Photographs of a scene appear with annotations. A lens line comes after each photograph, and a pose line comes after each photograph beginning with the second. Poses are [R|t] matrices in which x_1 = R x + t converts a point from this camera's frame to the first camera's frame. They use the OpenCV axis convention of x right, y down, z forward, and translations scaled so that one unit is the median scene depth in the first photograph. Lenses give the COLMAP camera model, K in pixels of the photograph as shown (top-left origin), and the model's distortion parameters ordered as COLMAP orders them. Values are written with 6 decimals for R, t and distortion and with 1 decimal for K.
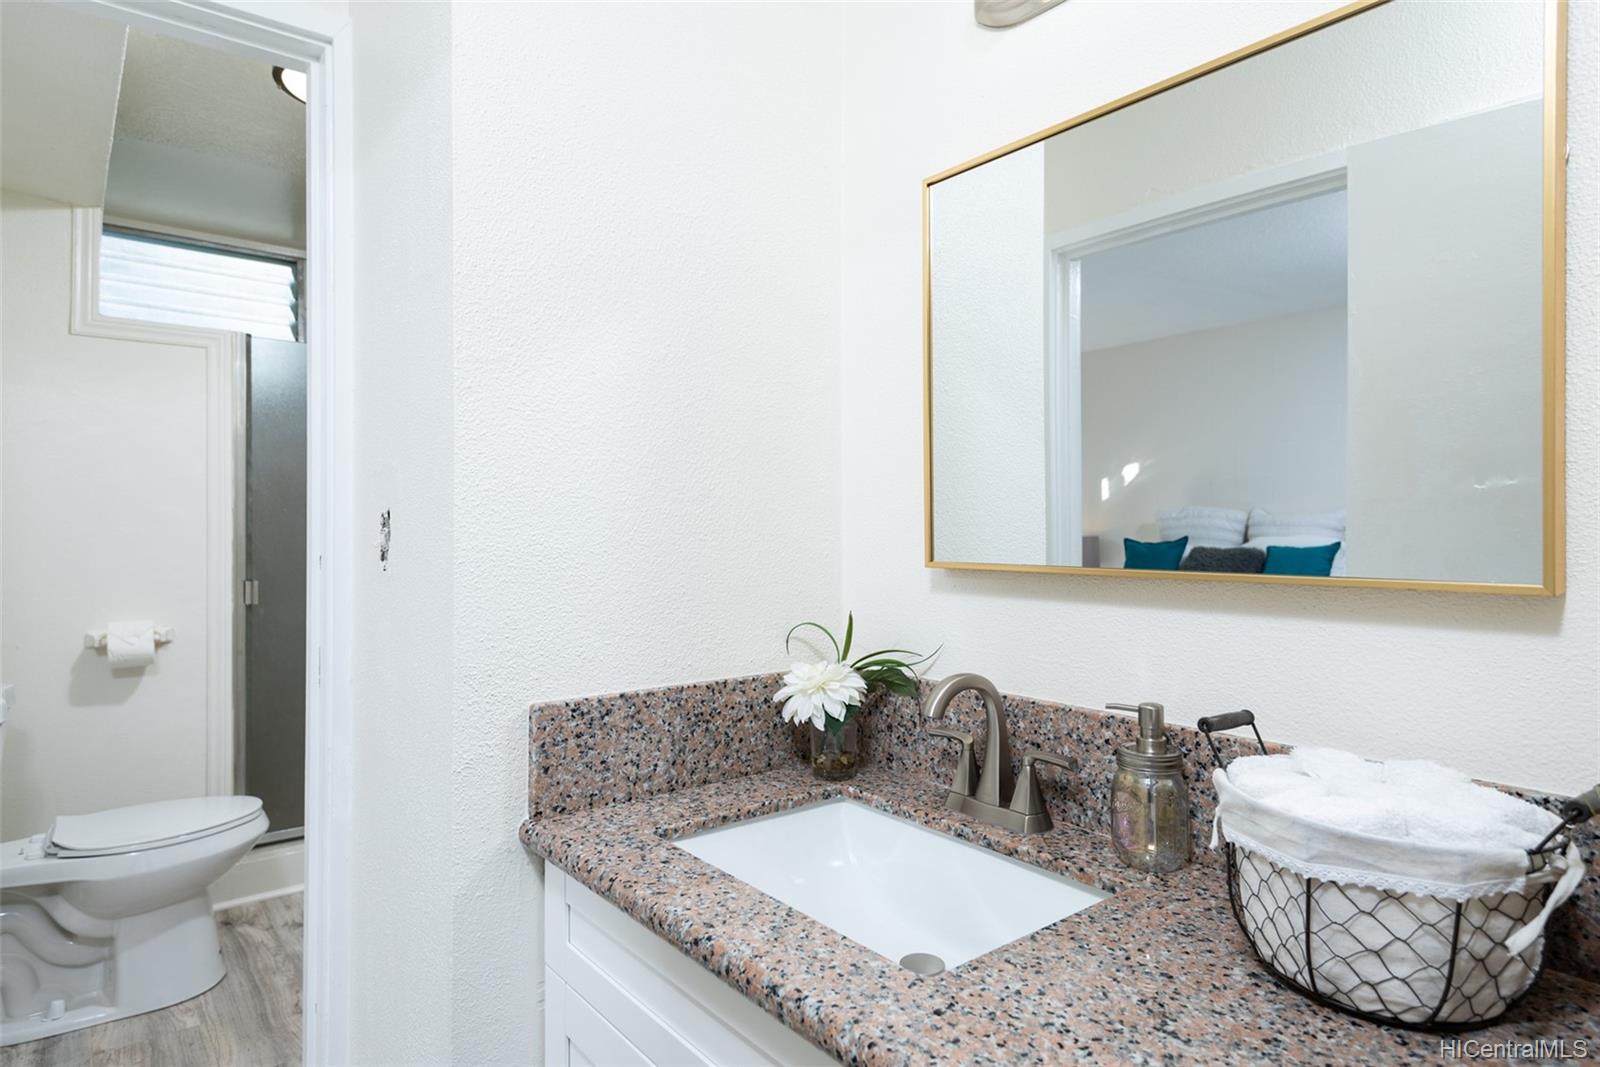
lens RADIAL K [[895.5, 0, 801.7], [0, 895.5, 530.9], [0, 0, 1]] dist [0.005344, 0.000707]
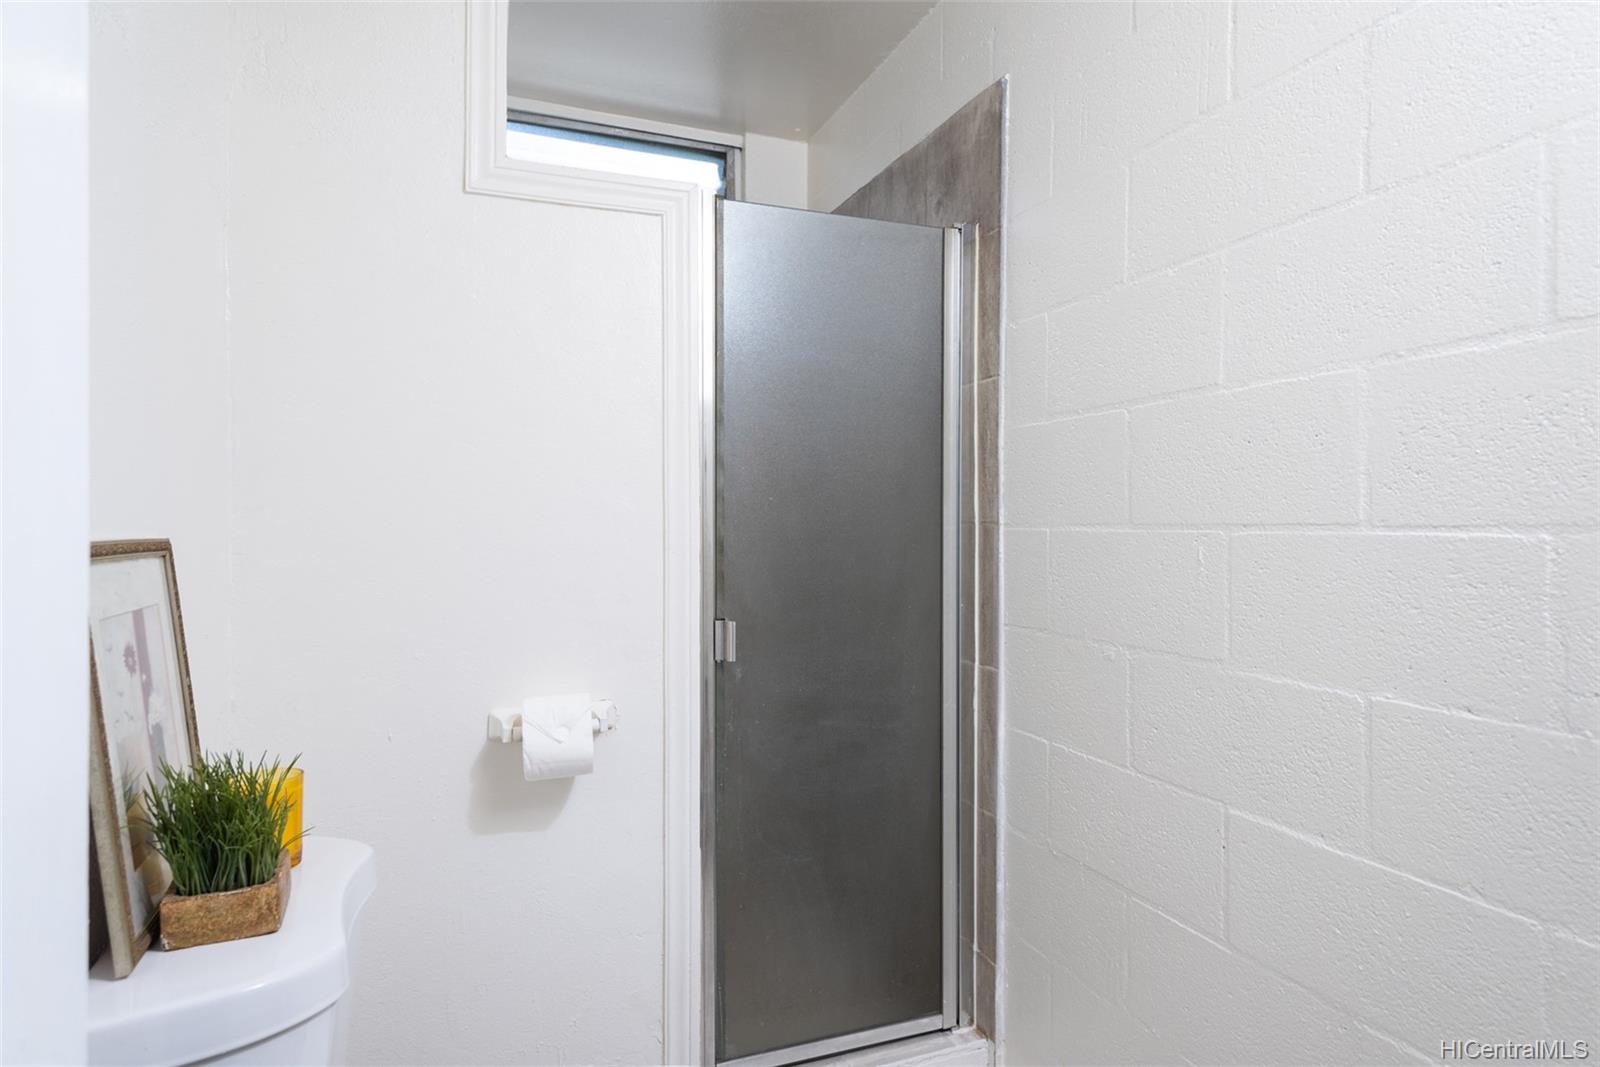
lens RADIAL K [[895.5, 0, 801.7], [0, 895.5, 530.9], [0, 0, 1]] dist [0.005344, 0.000707]
pose [[0.942647, 0.013733, -0.333510, -0.374009], [-0.005414, 0.999651, 0.025863, -0.017324], [0.333748, -0.022574, 0.942392, 0.473151]]
